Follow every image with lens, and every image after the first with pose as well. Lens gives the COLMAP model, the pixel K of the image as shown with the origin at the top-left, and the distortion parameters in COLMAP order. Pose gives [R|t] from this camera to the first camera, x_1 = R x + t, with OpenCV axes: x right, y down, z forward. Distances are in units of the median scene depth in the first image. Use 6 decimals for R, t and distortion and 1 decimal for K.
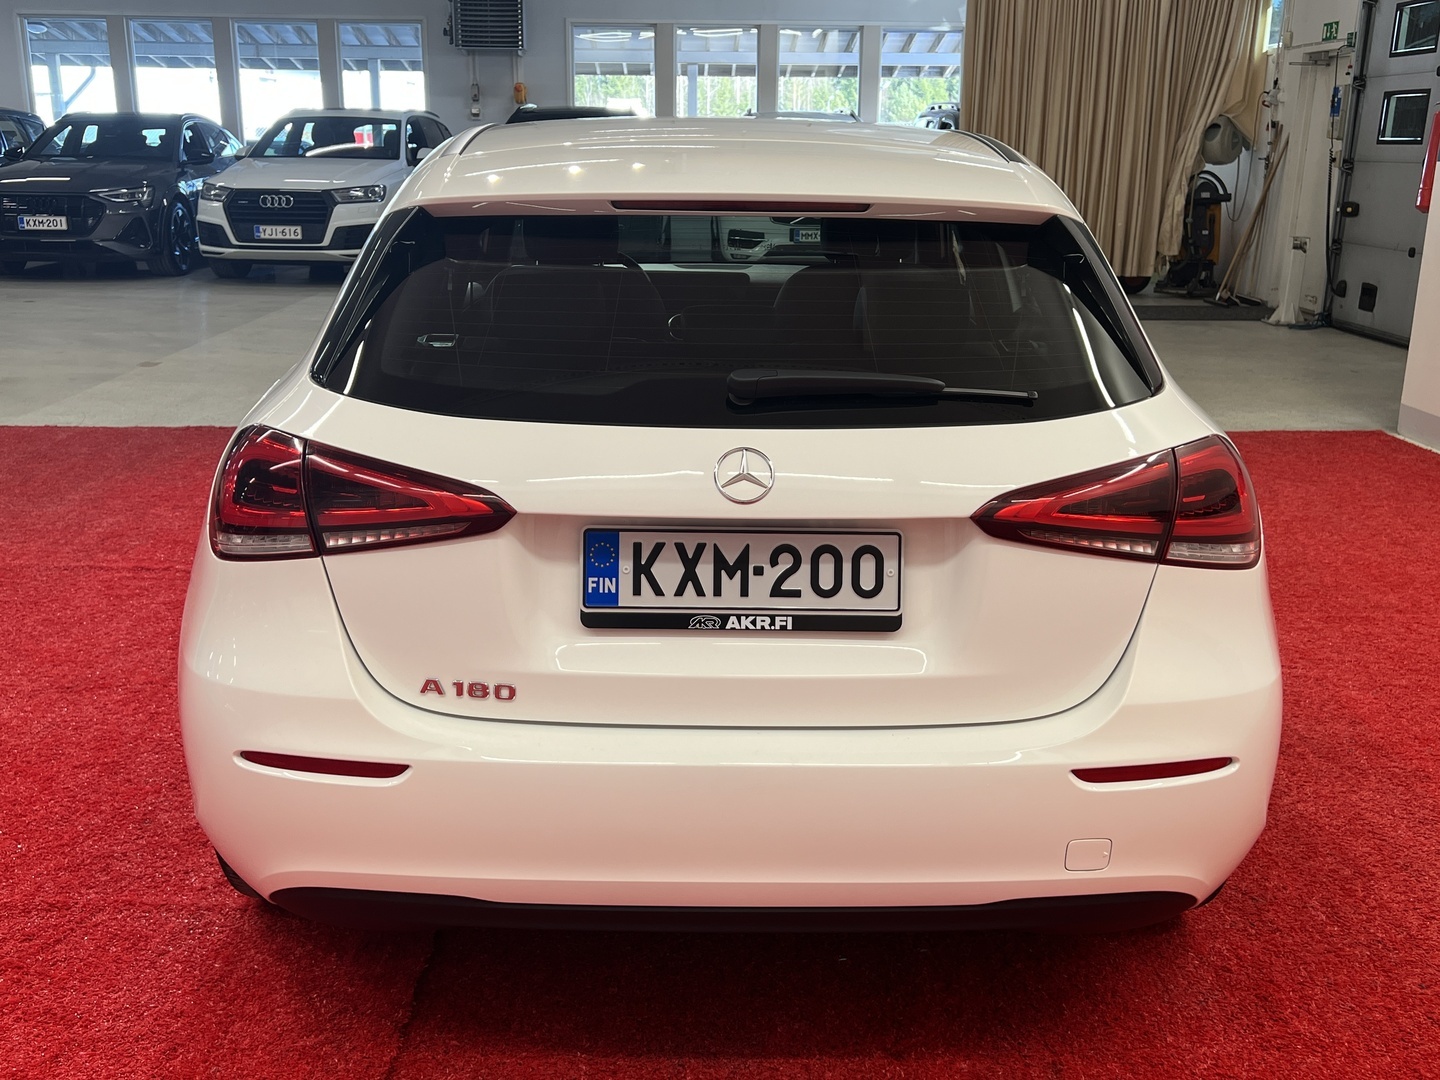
lens RADIAL K [[1435.8, 0, 721.0], [0, 1435.8, 540.7], [0, 0, 1]] dist [-0.004641, 0.000000]
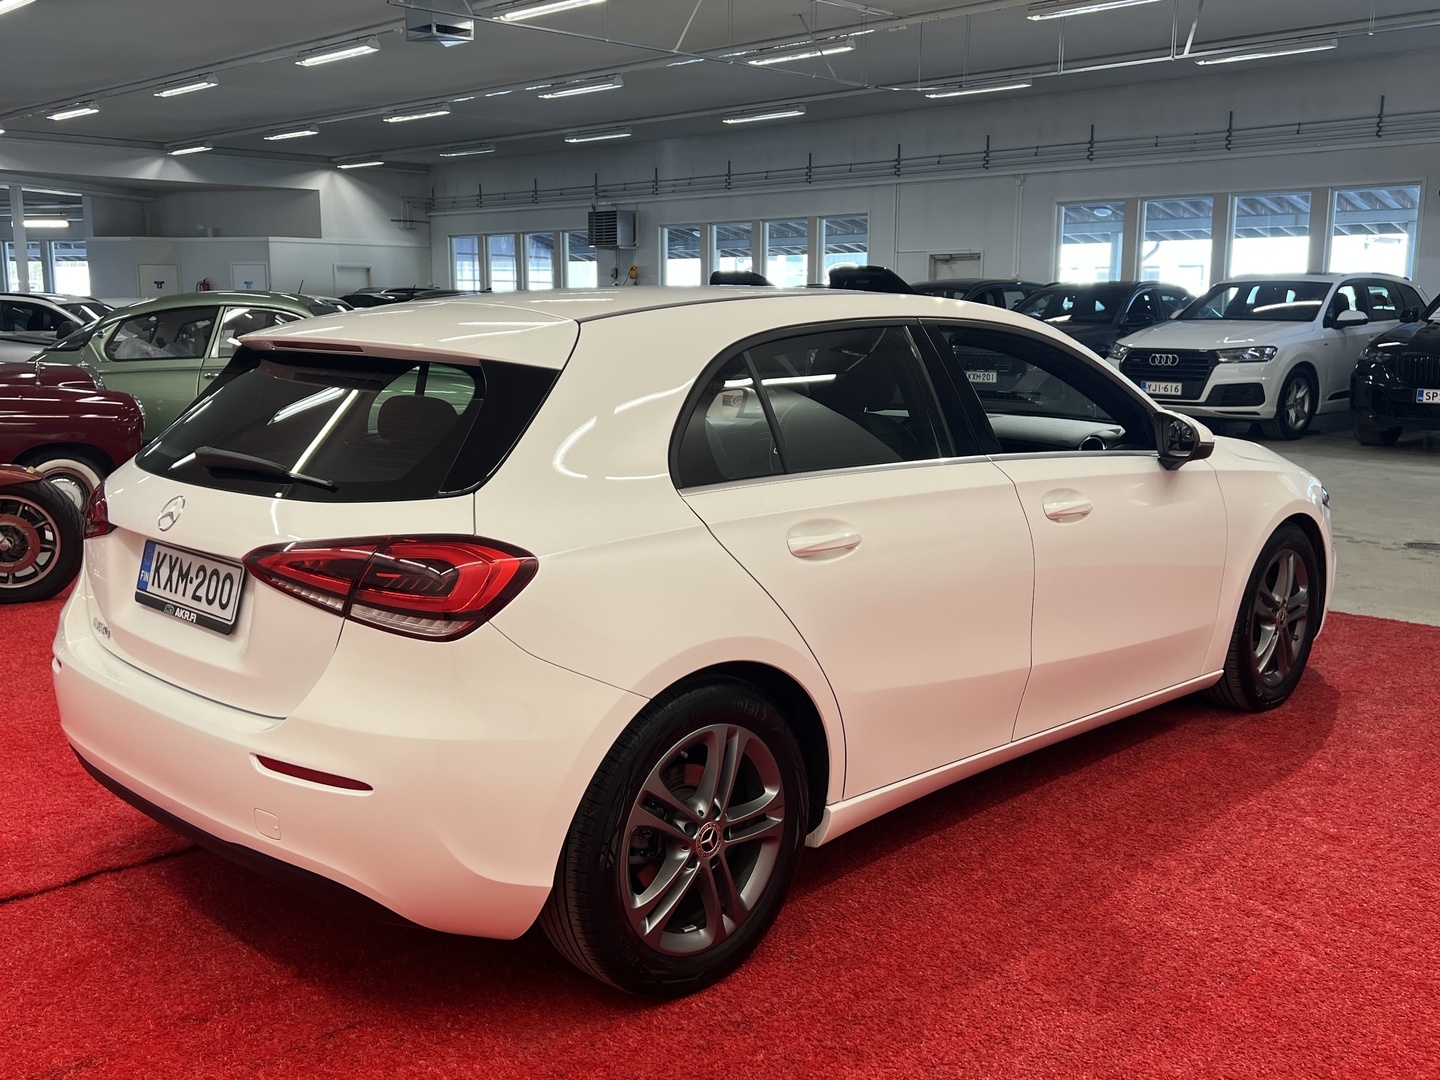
lens RADIAL K [[1360.3, 0, 717.0], [0, 1360.3, 543.2], [0, 0, 1]] dist [0.069643, 0.000000]
pose [[0.715862, 0.115711, -0.688587, 0.178737], [-0.184467, 0.982477, -0.026677, -0.010236], [0.673434, 0.146119, 0.724663, 0.040436]]
